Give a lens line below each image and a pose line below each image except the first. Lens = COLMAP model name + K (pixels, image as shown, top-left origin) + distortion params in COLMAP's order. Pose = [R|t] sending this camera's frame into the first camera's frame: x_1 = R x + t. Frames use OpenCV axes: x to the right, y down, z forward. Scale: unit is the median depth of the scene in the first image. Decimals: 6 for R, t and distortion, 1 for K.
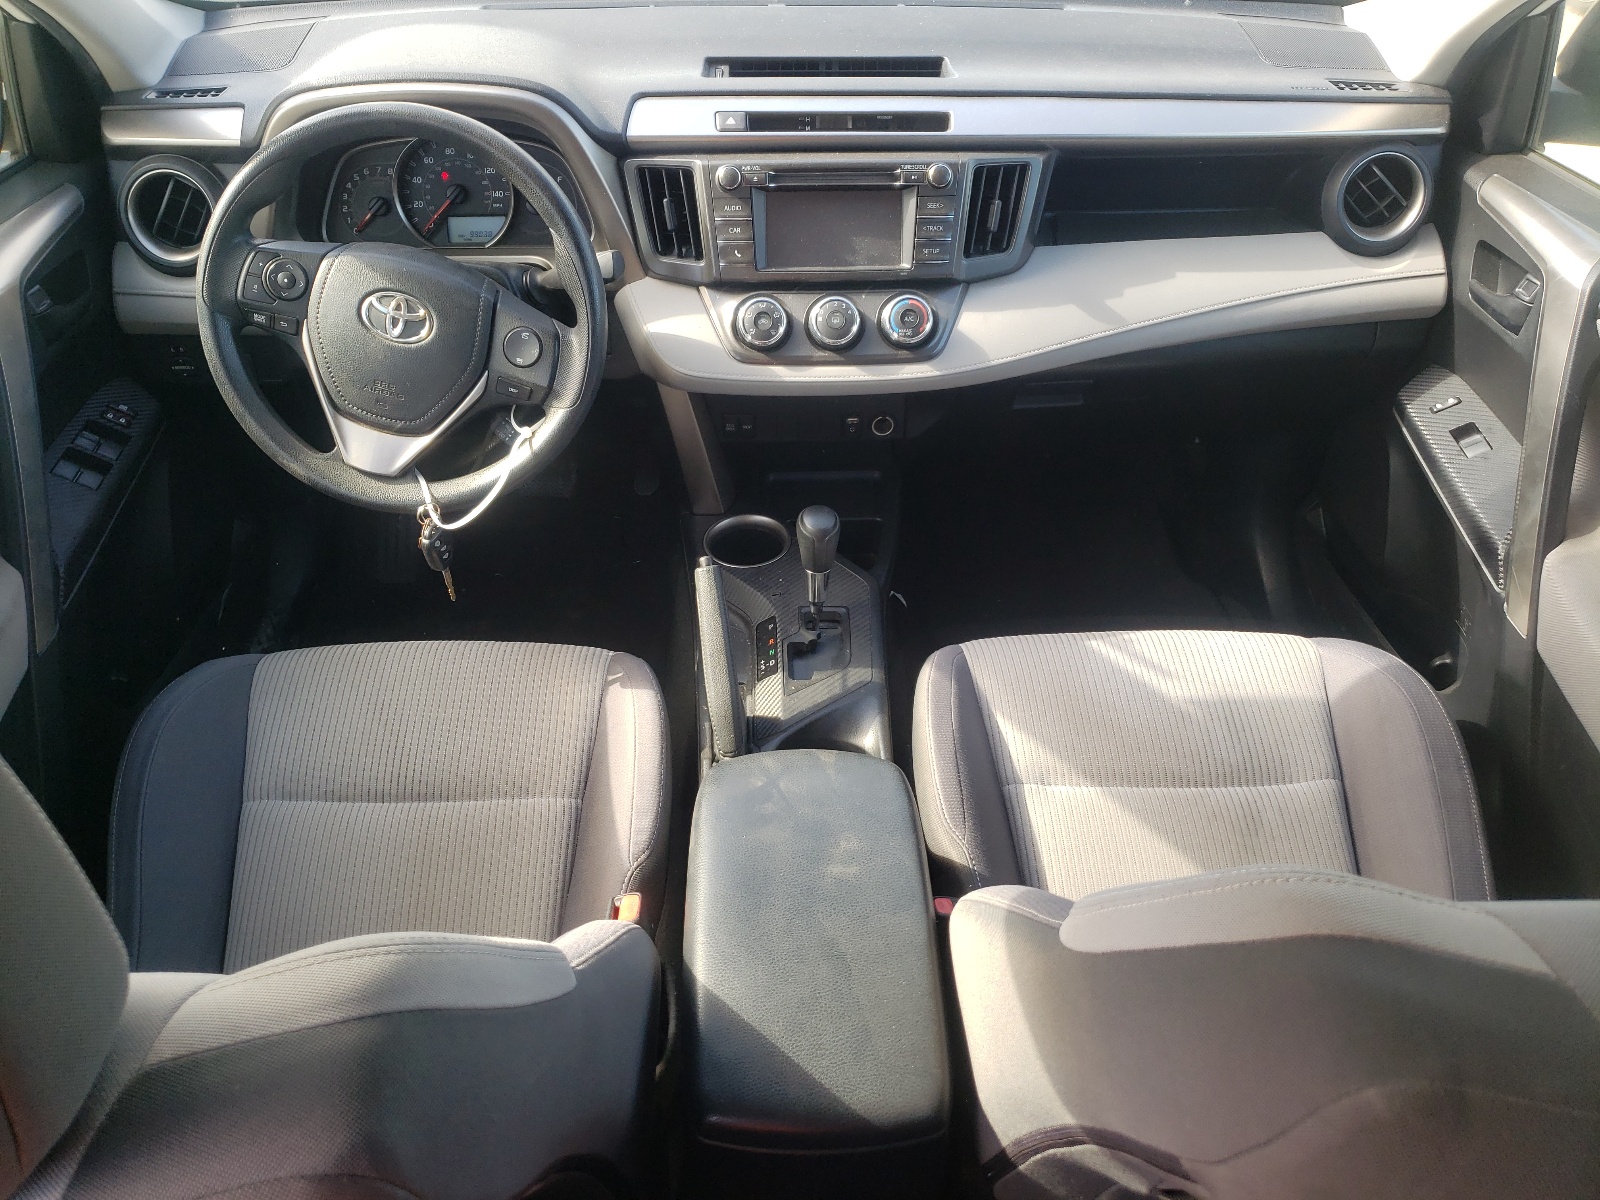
lens RADIAL K [[1219.6, 0, 798.9], [0, 1219.6, 598.9], [0, 0, 1]] dist [-0.005409, -0.001208]
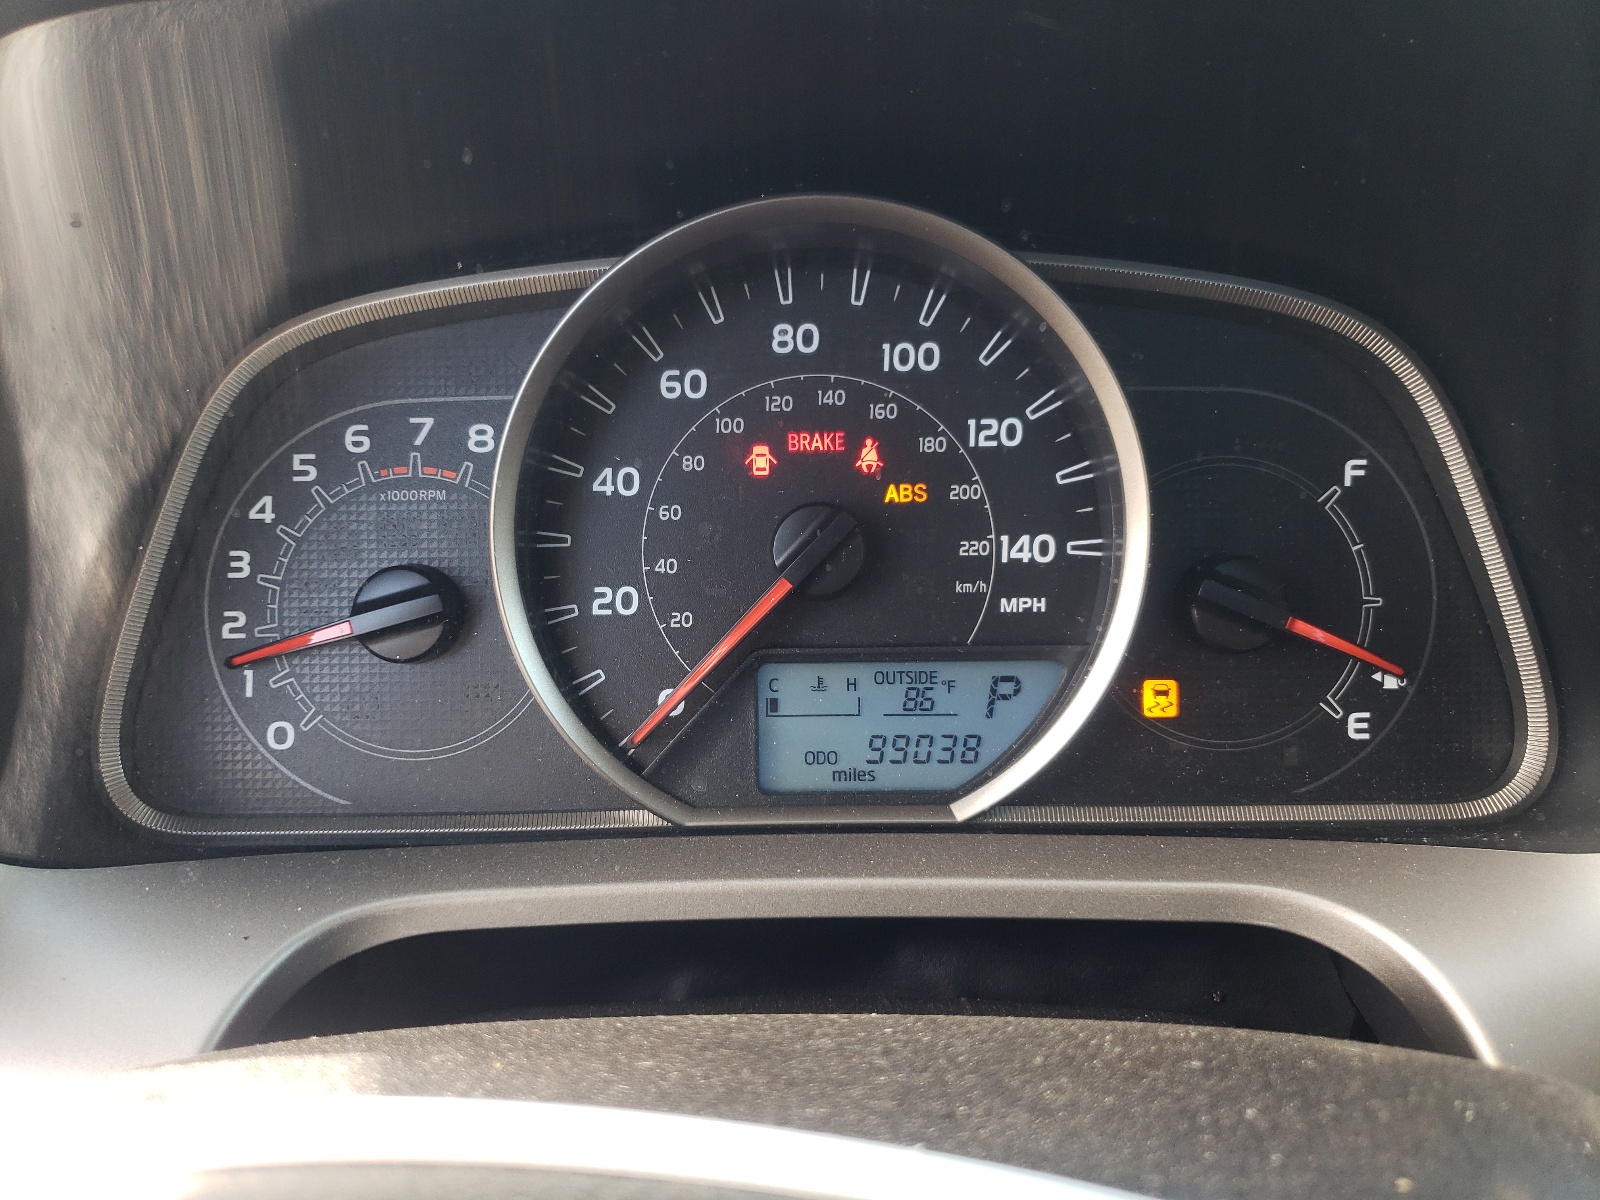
lens RADIAL K [[1193.8, 0, 800.1], [0, 1193.8, 600.6], [0, 0, 1]] dist [0.002008, 0.000119]
pose [[0.998901, -0.001092, -0.046863, -0.274848], [-0.010200, 0.970710, -0.240039, -0.279713], [0.045753, 0.240254, 0.969631, 0.820574]]
